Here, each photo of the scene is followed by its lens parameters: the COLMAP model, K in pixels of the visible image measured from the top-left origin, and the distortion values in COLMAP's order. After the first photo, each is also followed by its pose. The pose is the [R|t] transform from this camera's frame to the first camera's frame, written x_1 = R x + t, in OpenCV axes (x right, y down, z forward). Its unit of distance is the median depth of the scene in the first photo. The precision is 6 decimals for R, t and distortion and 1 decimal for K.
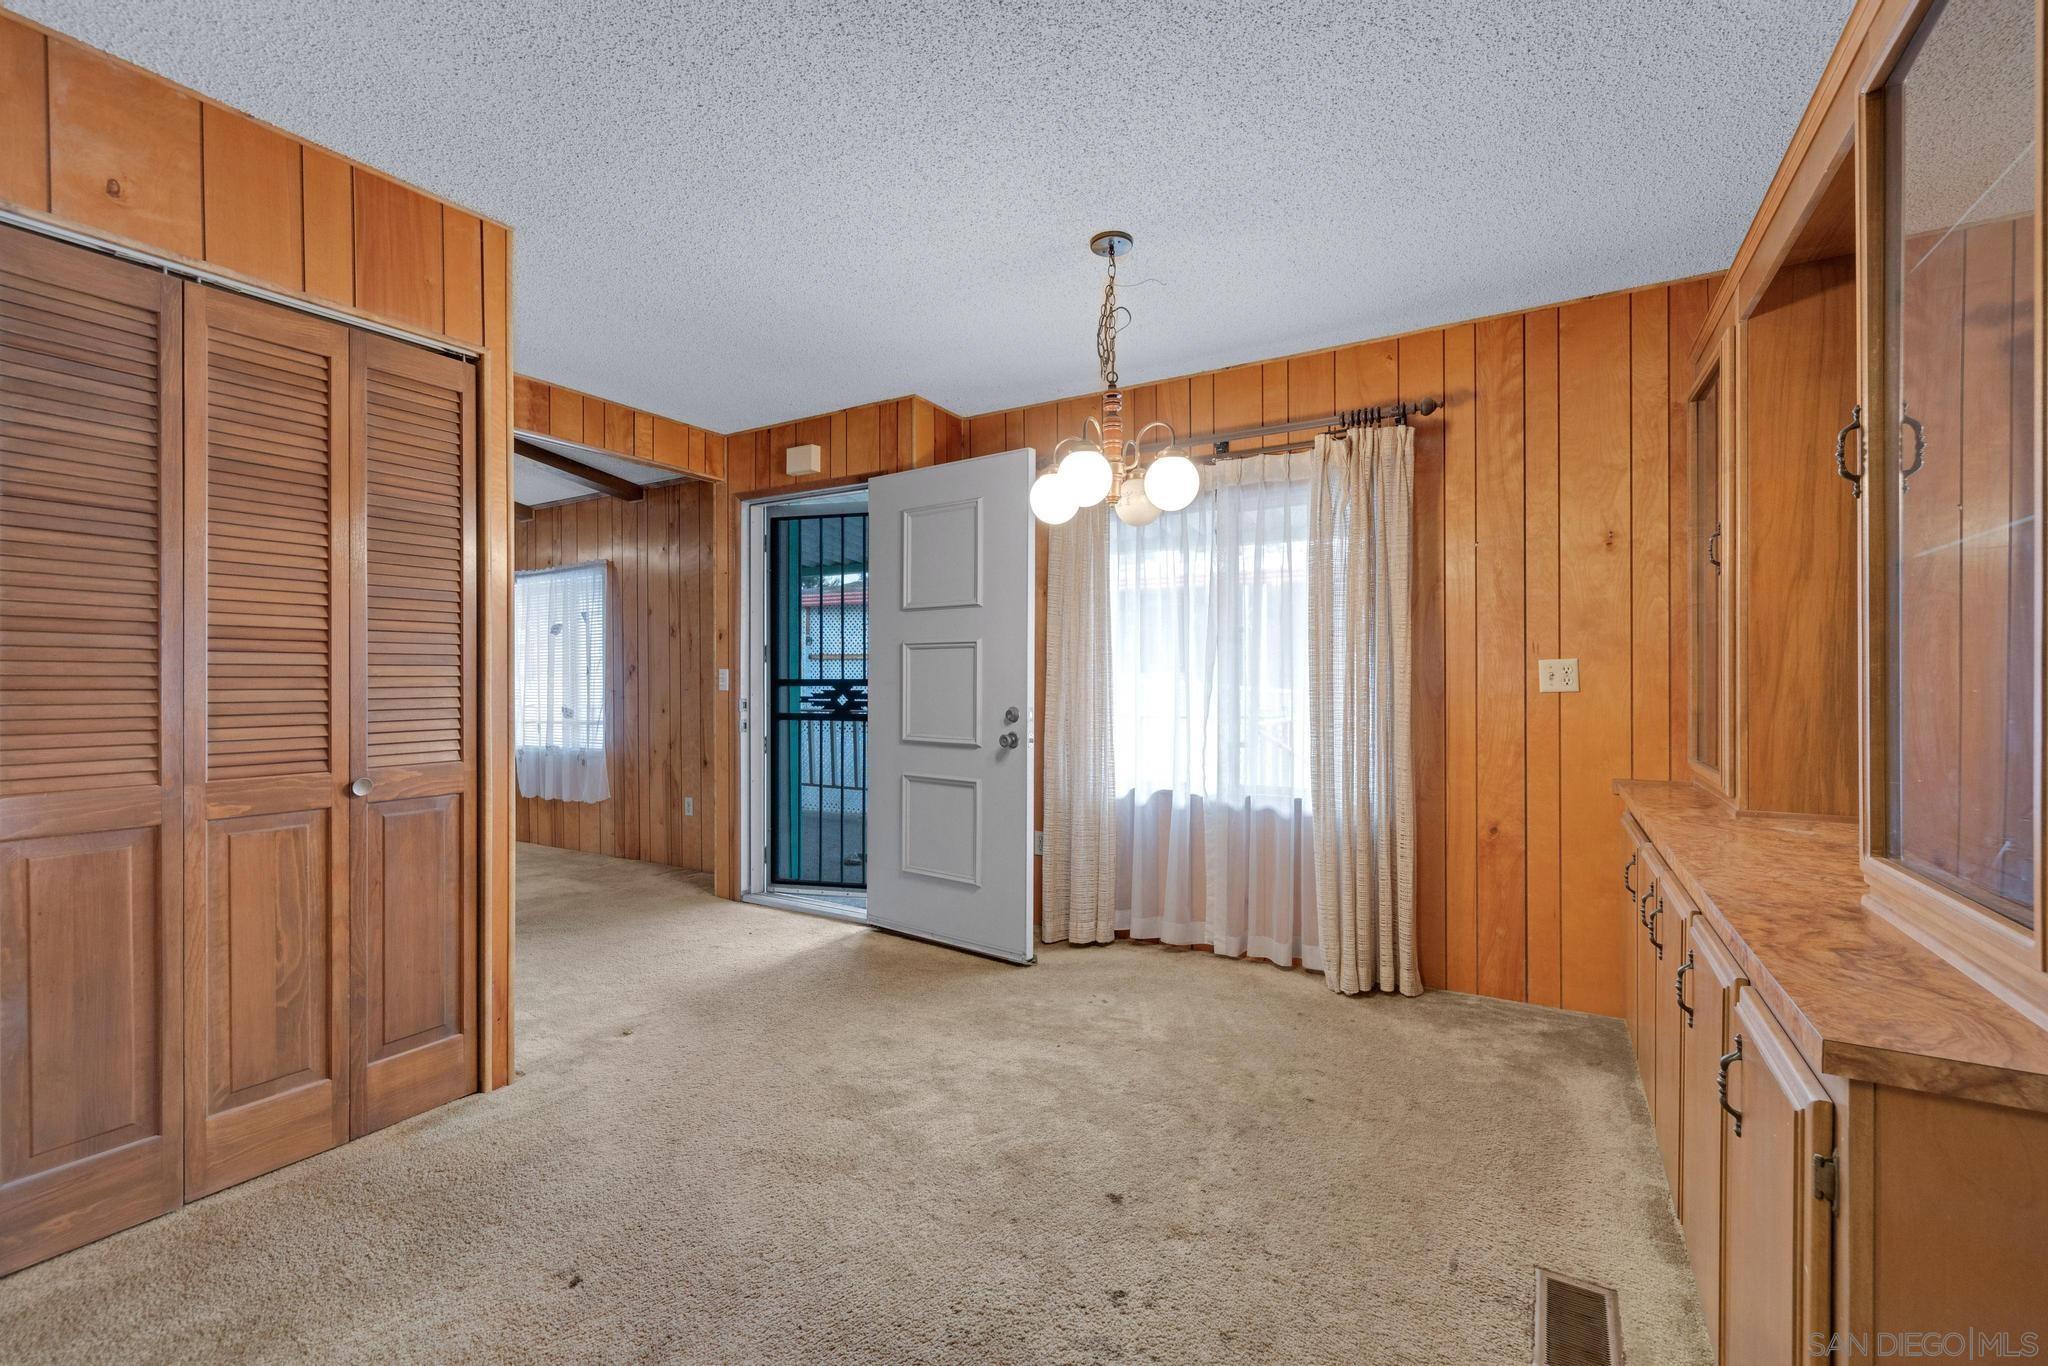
lens RADIAL K [[873.3, 0, 1022.2], [0, 873.3, 650.7], [0, 0, 1]] dist [-0.000068, 0.000253]
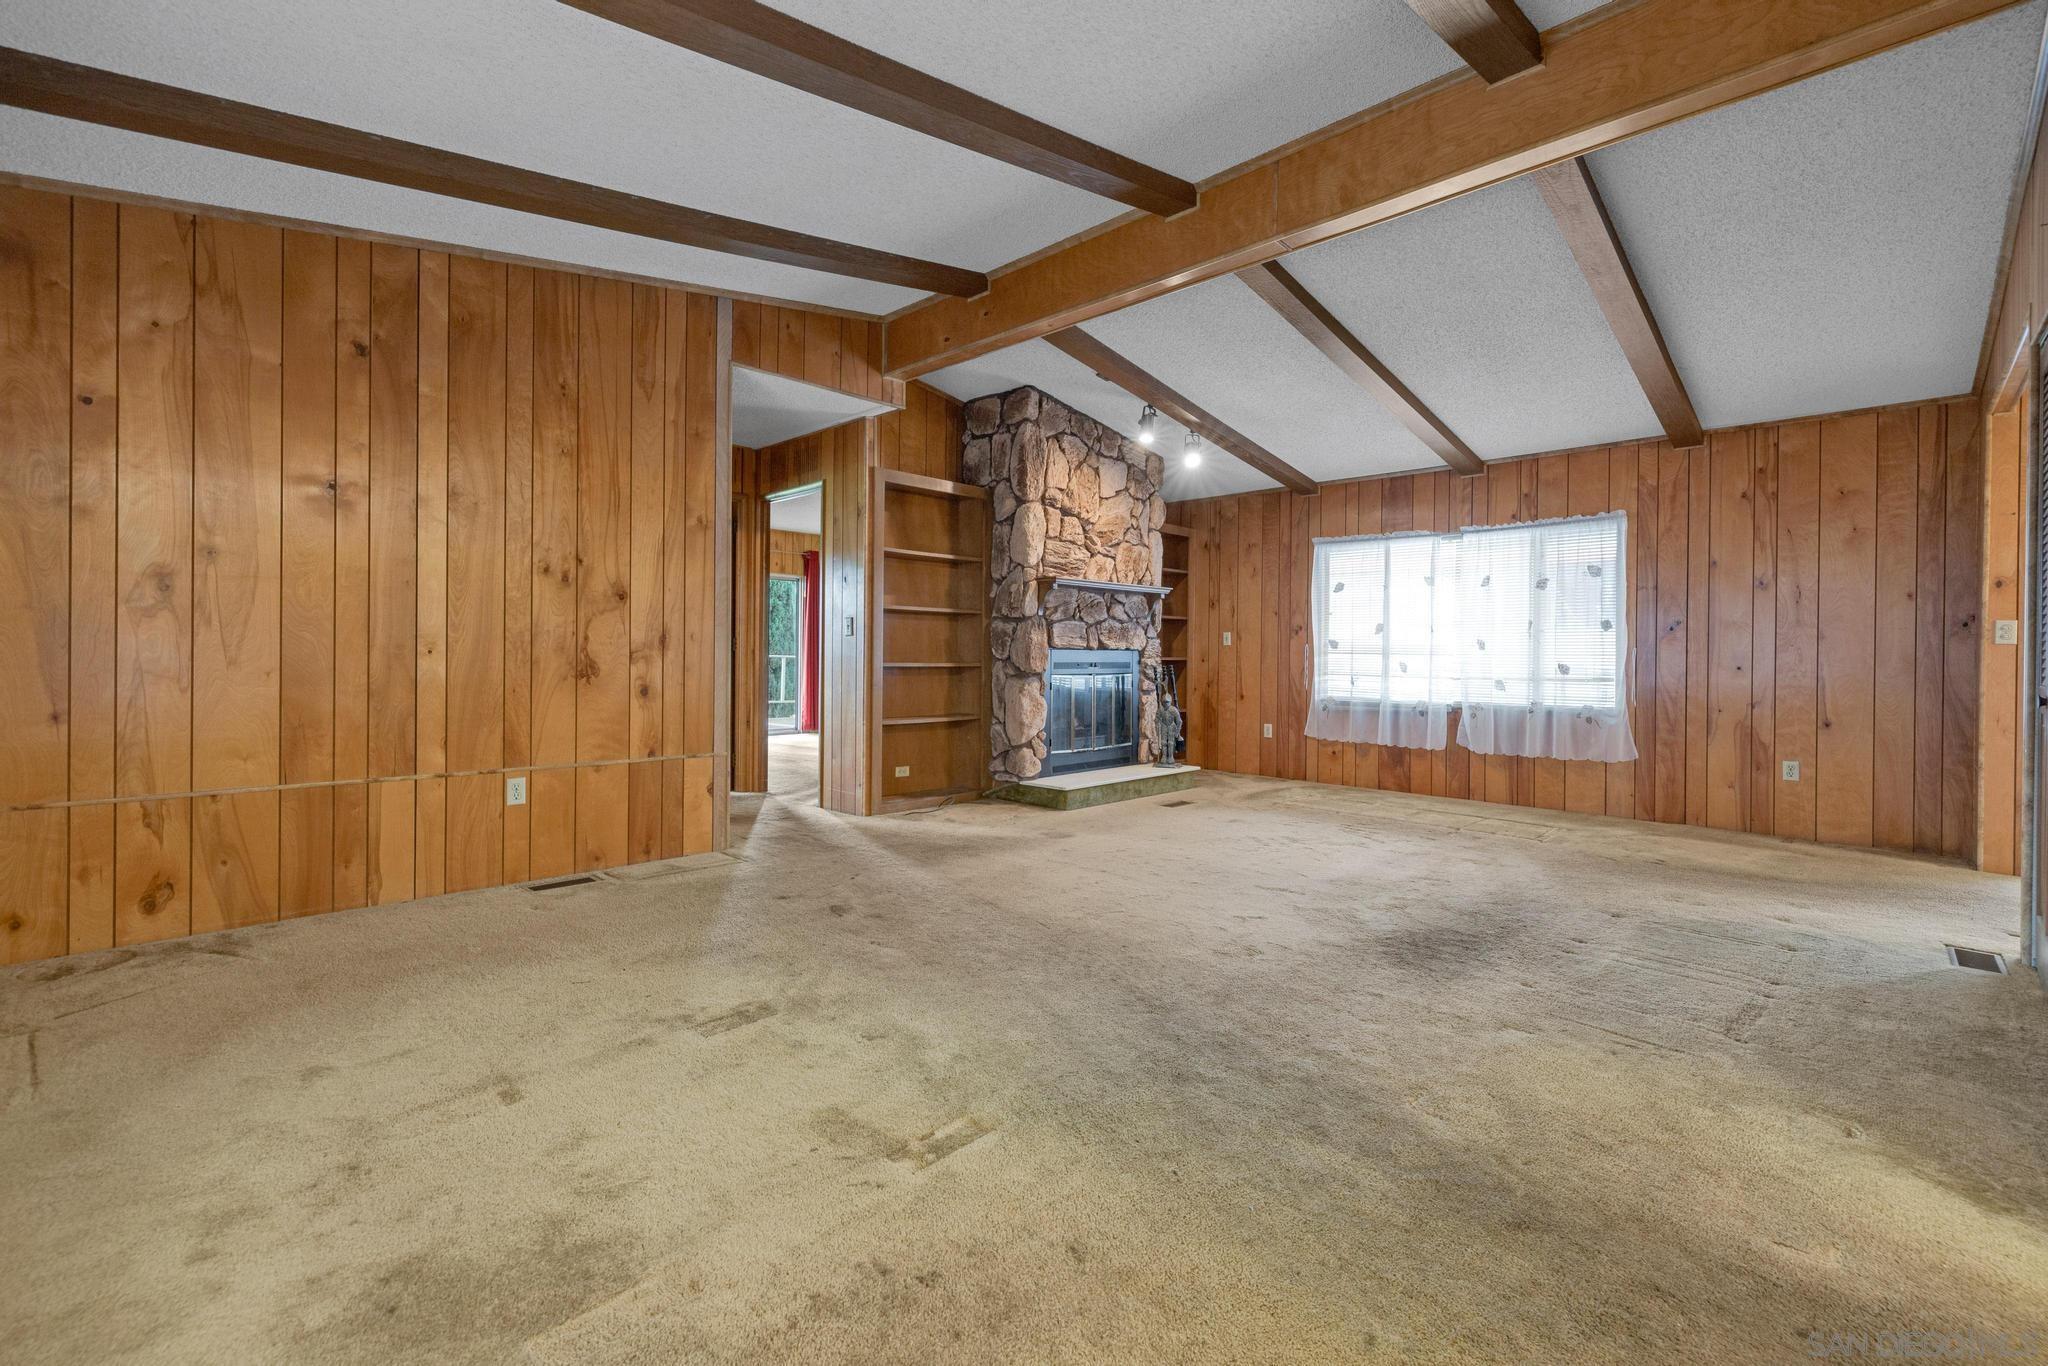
lens RADIAL K [[882.2, 0, 1028.5], [0, 882.2, 657.1], [0, 0, 1]] dist [0.001607, 0.000407]
pose [[0.971148, 0.017438, -0.237839, -0.903725], [-0.011470, 0.999584, 0.026453, 0.038692], [0.238202, -0.022962, 0.970944, -0.107713]]
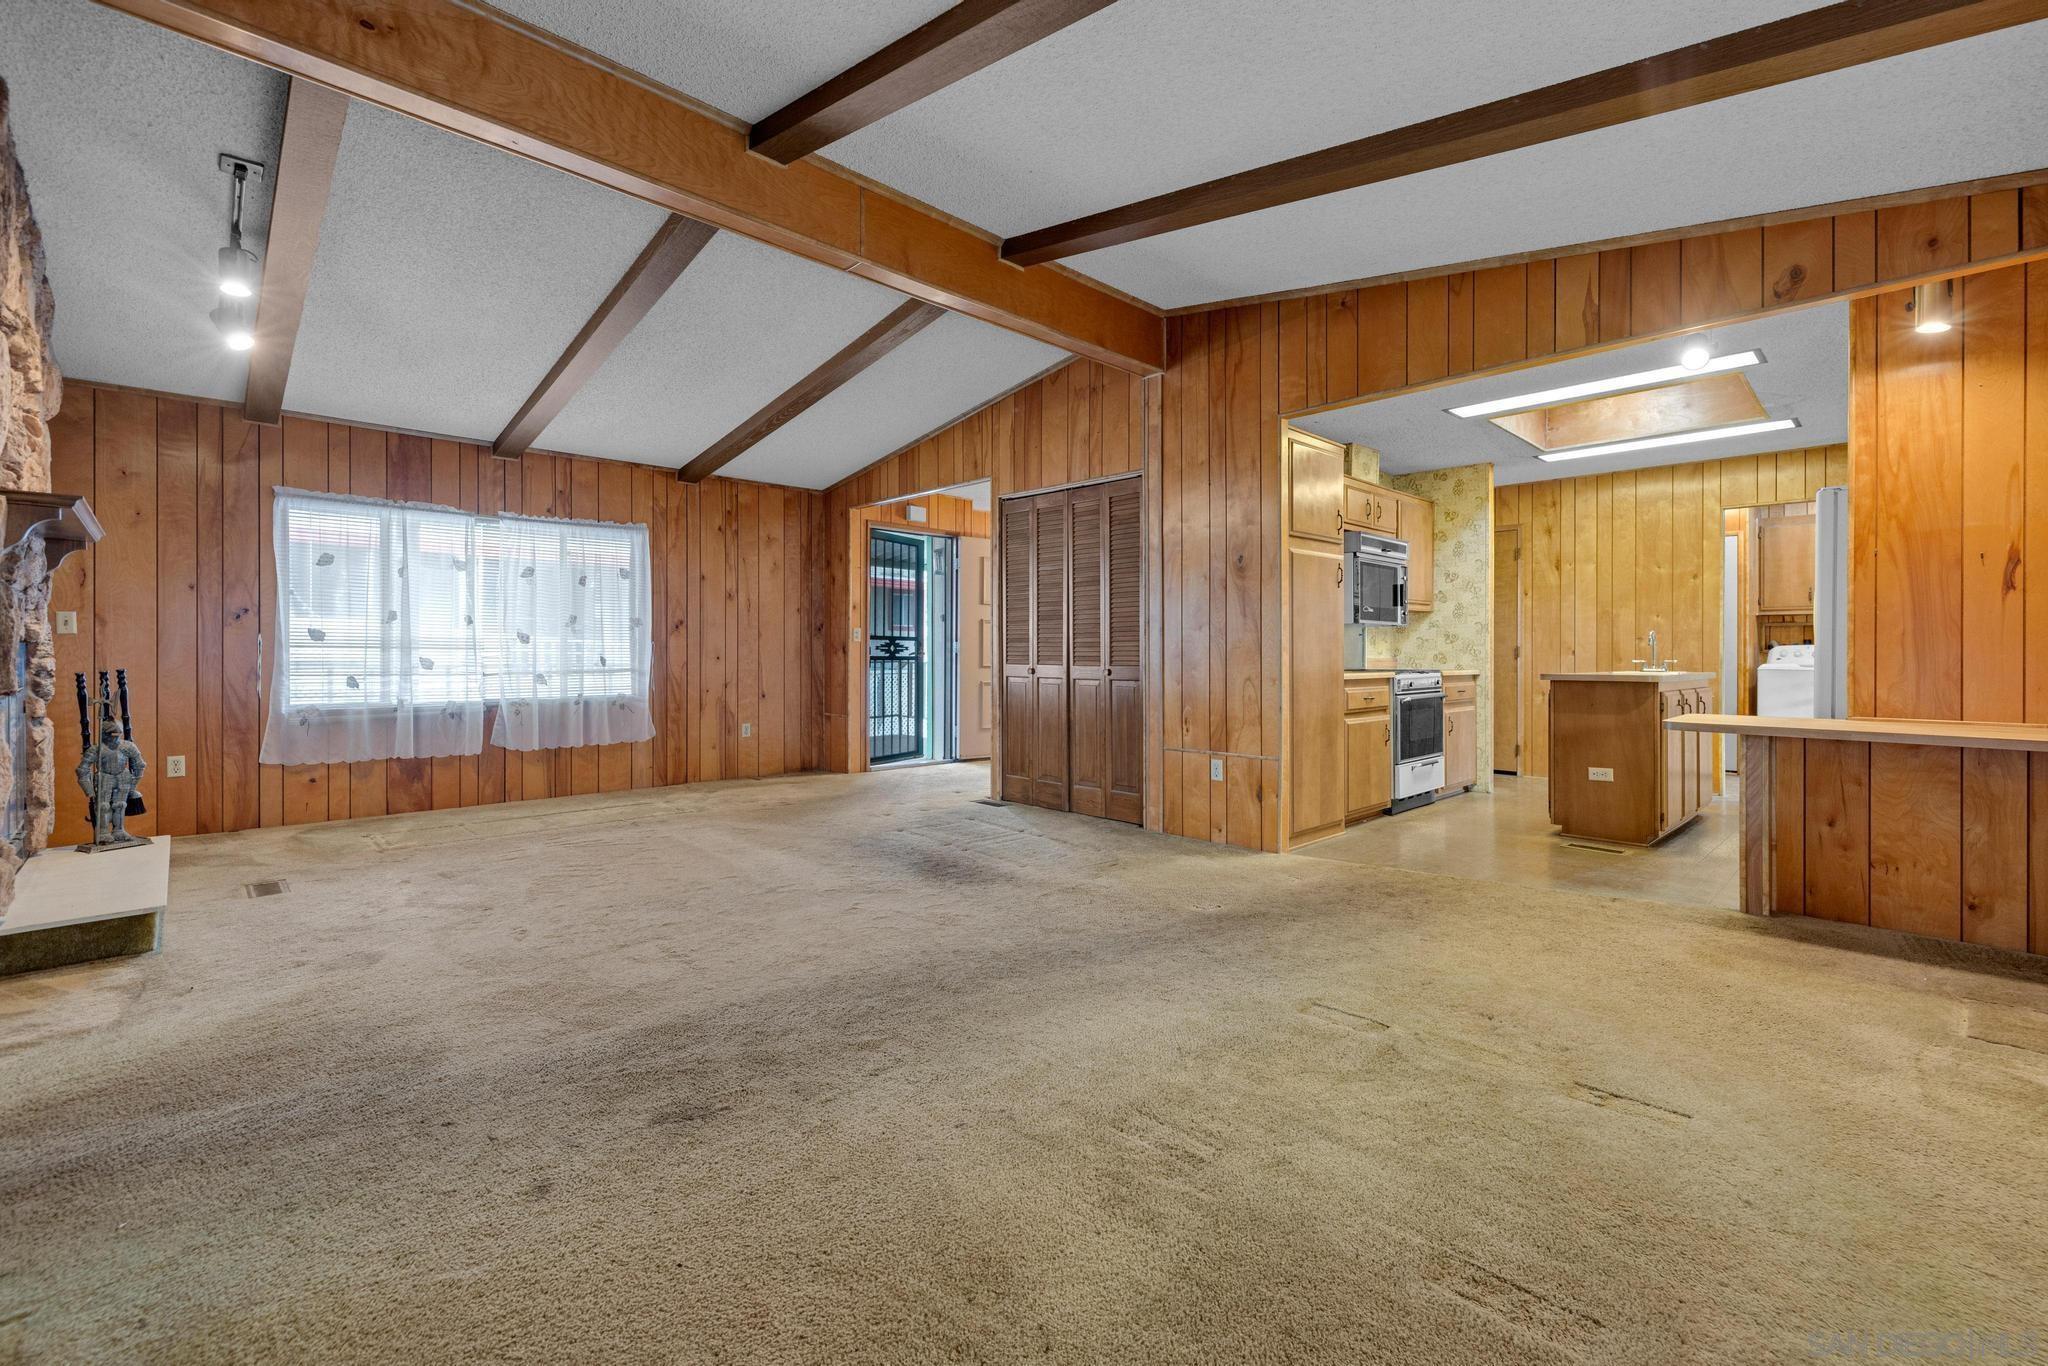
lens RADIAL K [[873.3, 0, 1022.2], [0, 873.3, 650.7], [0, 0, 1]] dist [-0.000068, 0.000253]
pose [[0.269338, 0.009660, 0.962997, -1.461204], [-0.024830, 0.999687, -0.003083, 0.049309], [-0.962726, -0.023081, 0.269494, 0.233845]]
